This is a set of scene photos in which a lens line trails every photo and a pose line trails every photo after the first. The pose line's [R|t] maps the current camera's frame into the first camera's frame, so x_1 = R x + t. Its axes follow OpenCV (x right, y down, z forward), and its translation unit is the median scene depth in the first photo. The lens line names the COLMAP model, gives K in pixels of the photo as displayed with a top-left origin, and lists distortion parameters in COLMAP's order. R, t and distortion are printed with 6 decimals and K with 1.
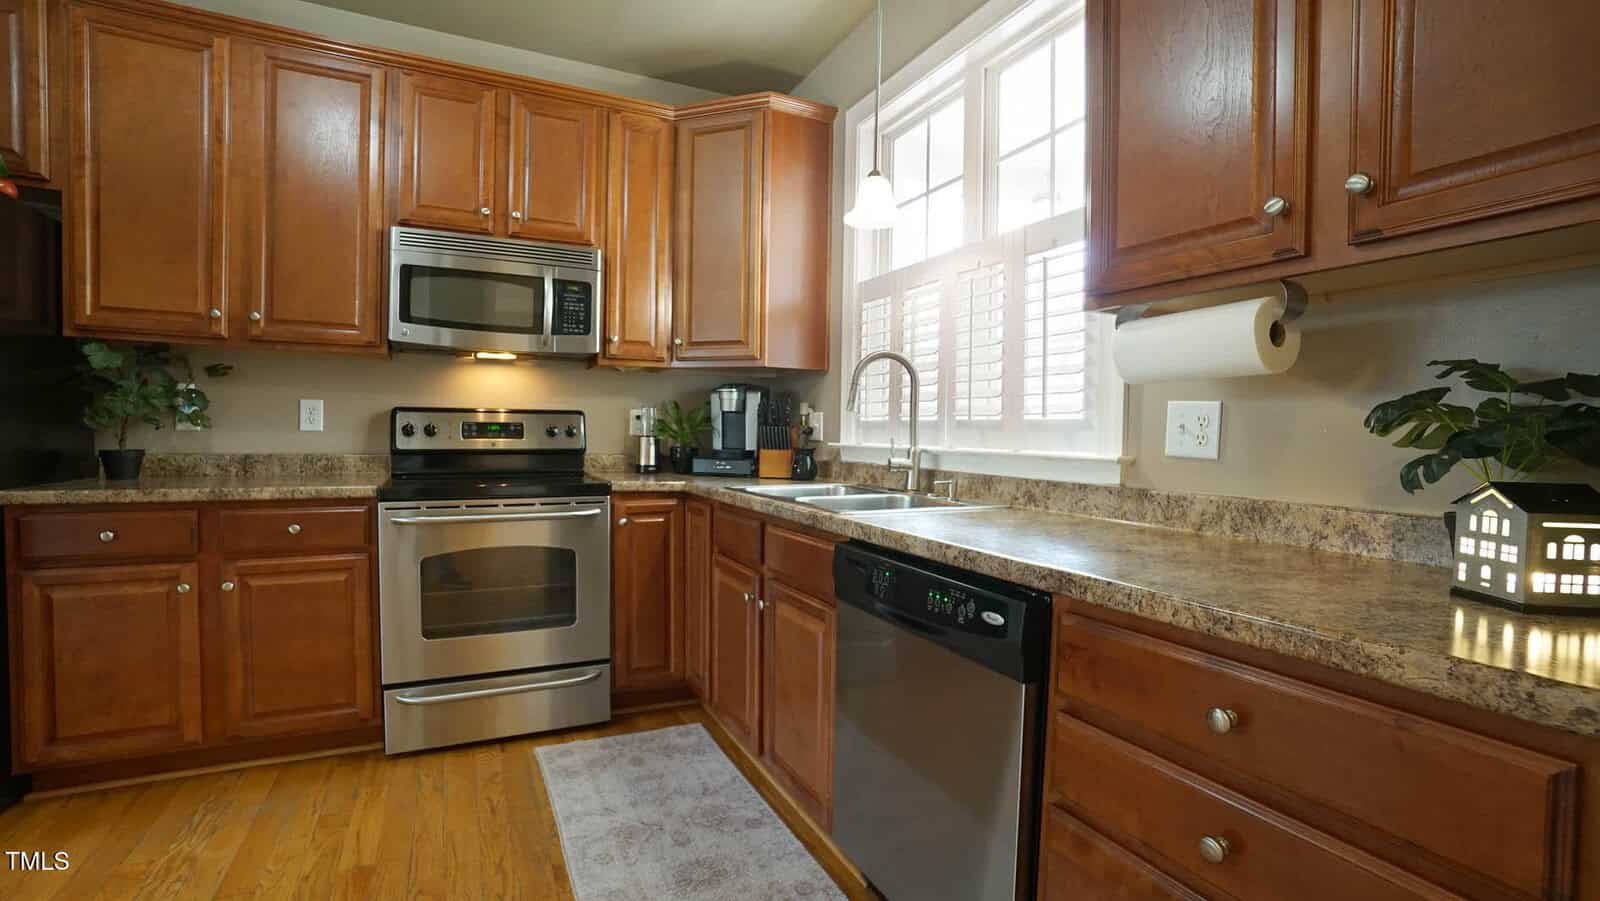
lens RADIAL K [[708.0, 0, 787.3], [0, 708.0, 462.7], [0, 0, 1]] dist [-0.028042, 0.010776]
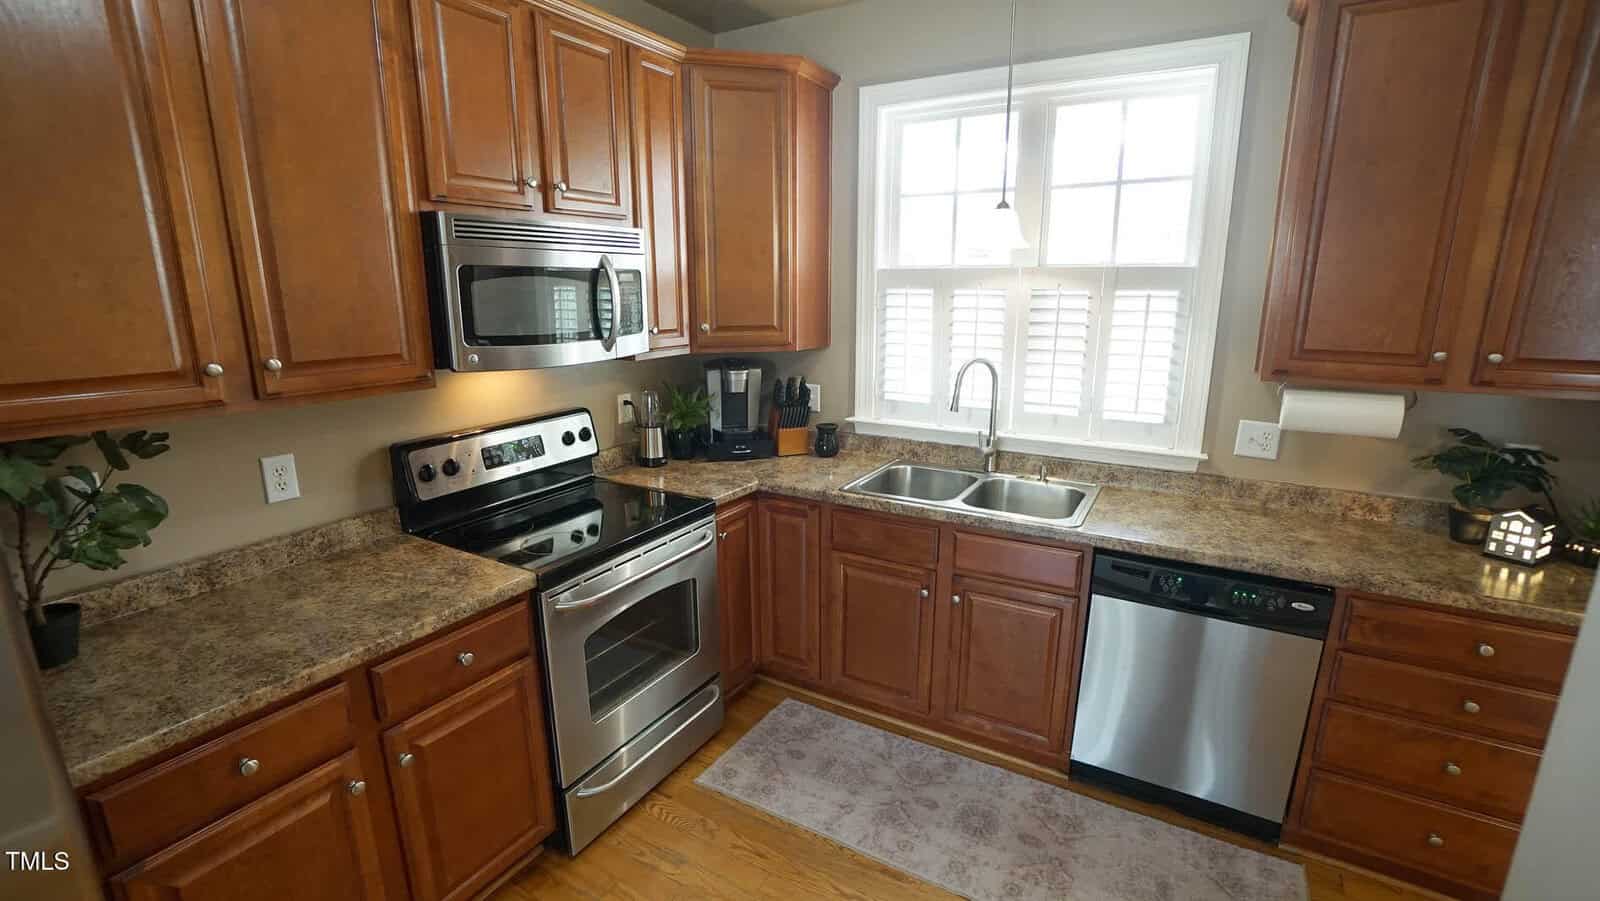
lens RADIAL K [[708.0, 0, 807.1], [0, 708.0, 462.1], [0, 0, 1]] dist [-0.028042, 0.010776]
pose [[0.821818, -0.151525, 0.549232, -0.698678], [0.036097, 0.975897, 0.215225, -0.232698], [-0.568606, -0.157050, 0.807479, 0.187409]]
